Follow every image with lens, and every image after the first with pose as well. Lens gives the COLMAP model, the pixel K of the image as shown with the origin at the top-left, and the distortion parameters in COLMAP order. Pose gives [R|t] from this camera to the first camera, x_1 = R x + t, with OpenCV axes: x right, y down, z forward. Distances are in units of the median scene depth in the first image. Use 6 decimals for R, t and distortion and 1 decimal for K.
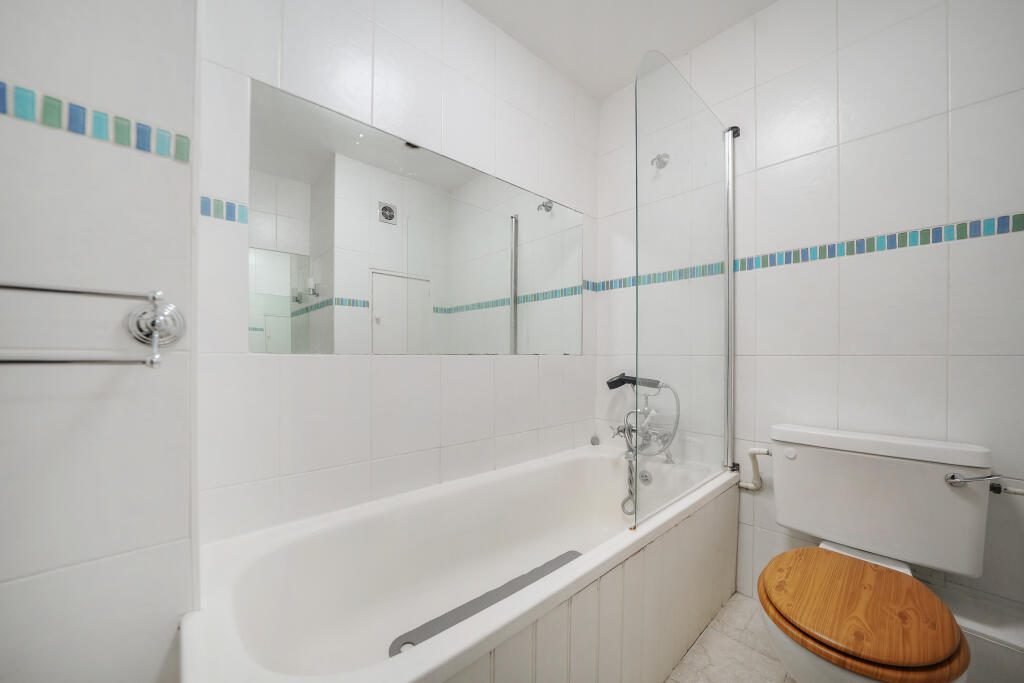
lens RADIAL K [[356.3, 0, 512.7], [0, 356.3, 348.4], [0, 0, 1]] dist [-0.009671, -0.000019]
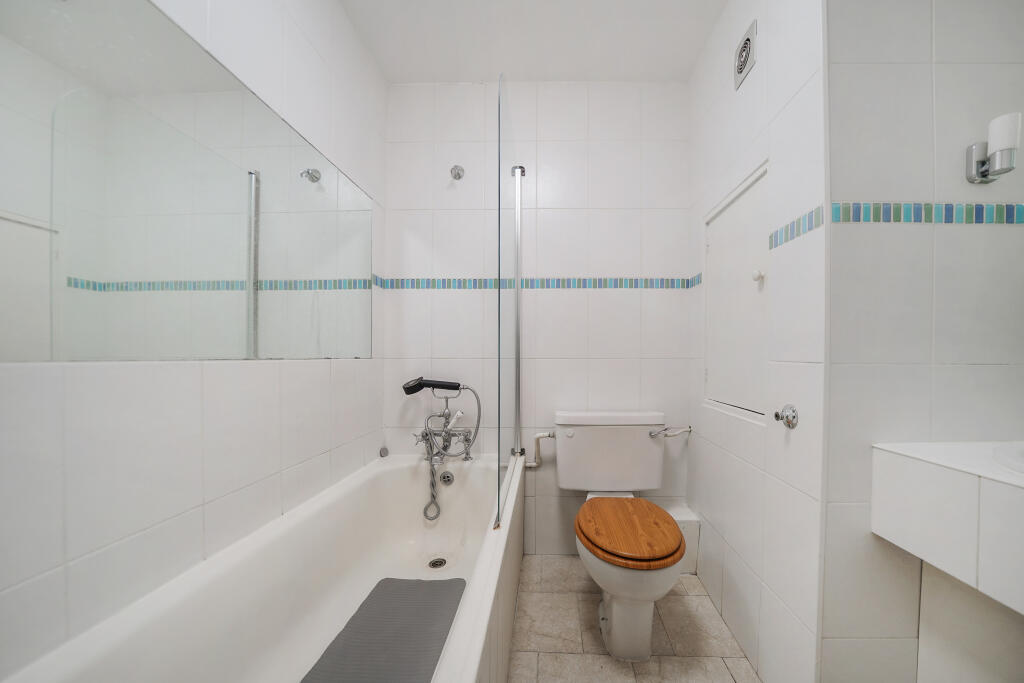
lens RADIAL K [[361.1, 0, 519.5], [0, 361.1, 353.7], [0, 0, 1]] dist [-0.015342, -0.000037]
pose [[0.715079, 0.004505, 0.699029, -0.203494], [-0.011891, 0.999913, 0.005720, -0.003561], [-0.698942, -0.012403, 0.715071, 0.120725]]
